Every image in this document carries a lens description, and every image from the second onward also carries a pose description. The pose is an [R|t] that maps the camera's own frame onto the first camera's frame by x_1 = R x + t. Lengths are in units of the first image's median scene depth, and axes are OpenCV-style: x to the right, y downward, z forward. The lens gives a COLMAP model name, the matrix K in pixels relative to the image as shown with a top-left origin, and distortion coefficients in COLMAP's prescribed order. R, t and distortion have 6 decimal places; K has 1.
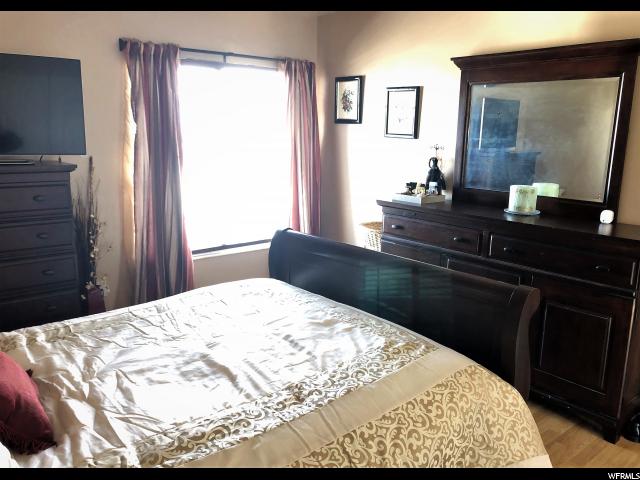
lens RADIAL K [[526.5, 0, 320.0], [0, 526.5, 240.0], [0, 0, 1]] dist [-0.003126, -0.004703]
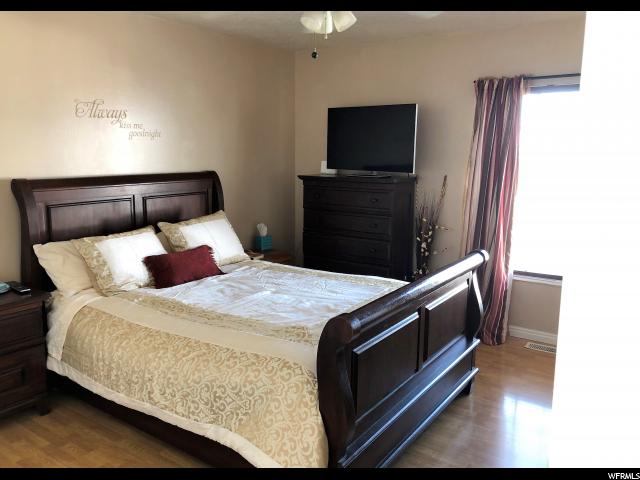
lens RADIAL K [[526.5, 0, 320.0], [0, 526.5, 240.0], [0, 0, 1]] dist [-0.003126, -0.004703]
pose [[0.262337, 0.149076, -0.953392, 1.121635], [-0.199610, 0.975009, 0.097531, -0.111363], [0.944106, 0.164721, 0.285538, 0.590746]]
